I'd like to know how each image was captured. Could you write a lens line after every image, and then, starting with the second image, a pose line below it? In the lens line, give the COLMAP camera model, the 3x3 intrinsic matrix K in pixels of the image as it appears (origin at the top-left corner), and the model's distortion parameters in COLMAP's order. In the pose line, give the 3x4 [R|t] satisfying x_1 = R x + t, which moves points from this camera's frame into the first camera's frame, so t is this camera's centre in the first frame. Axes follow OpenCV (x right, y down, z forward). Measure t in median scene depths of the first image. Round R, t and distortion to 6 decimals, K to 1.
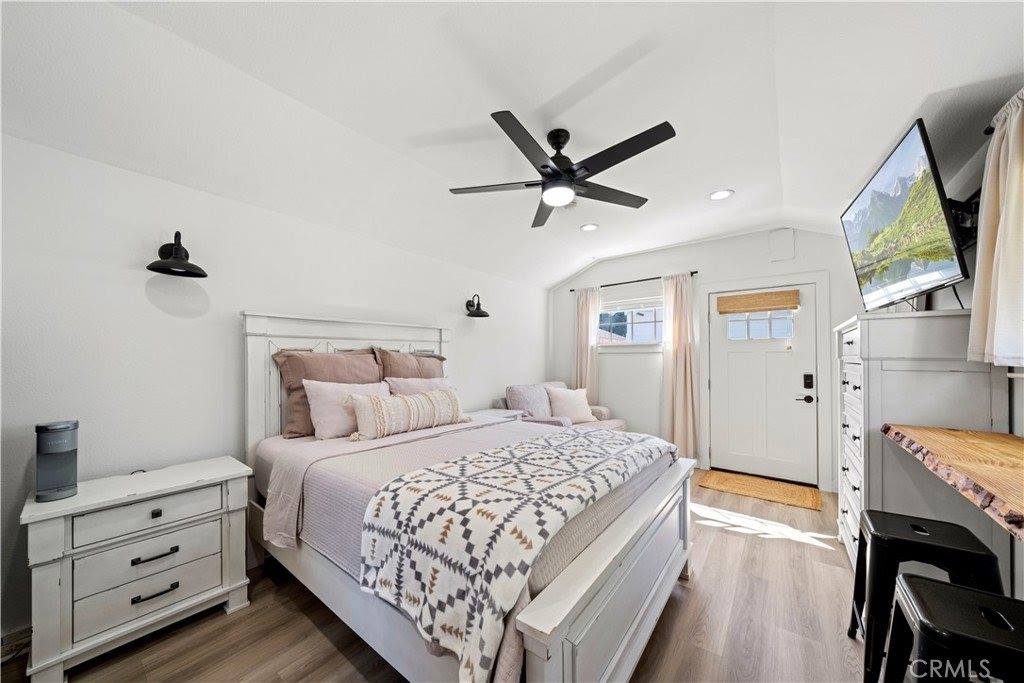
lens RADIAL K [[353.5, 0, 498.2], [0, 353.5, 358.0], [0, 0, 1]] dist [-0.005947, -0.000241]
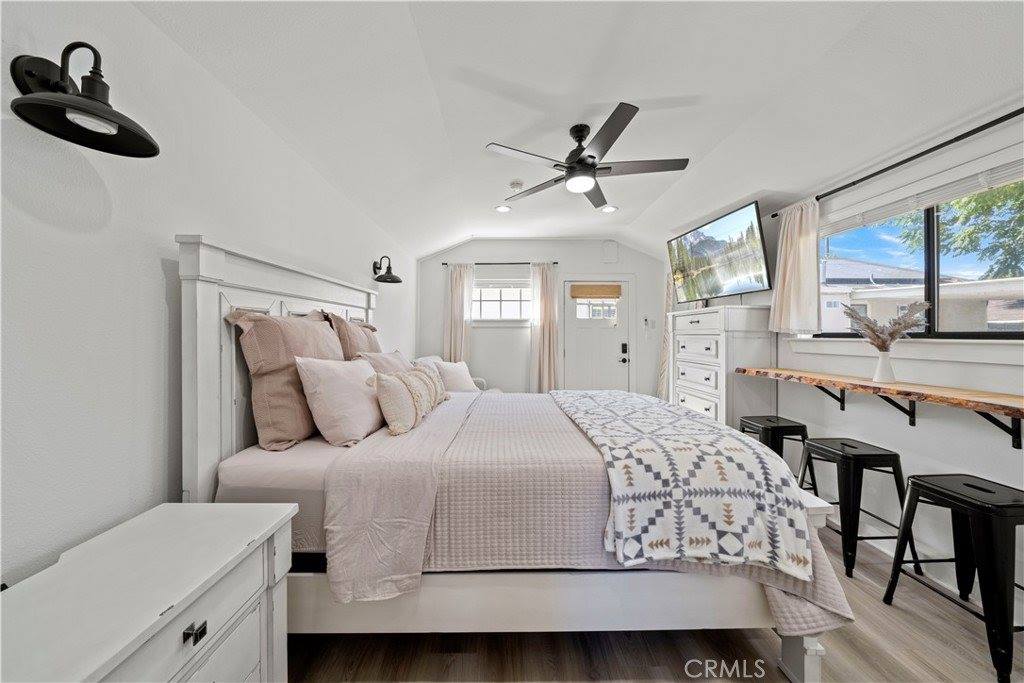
lens RADIAL K [[353.5, 0, 508.5], [0, 353.5, 337.2], [0, 0, 1]] dist [-0.005947, -0.000241]
pose [[0.777750, -0.000158, 0.628574, -0.399225], [-0.005278, 0.999963, 0.006782, 0.011917], [-0.628552, -0.008592, 0.777721, 0.150184]]
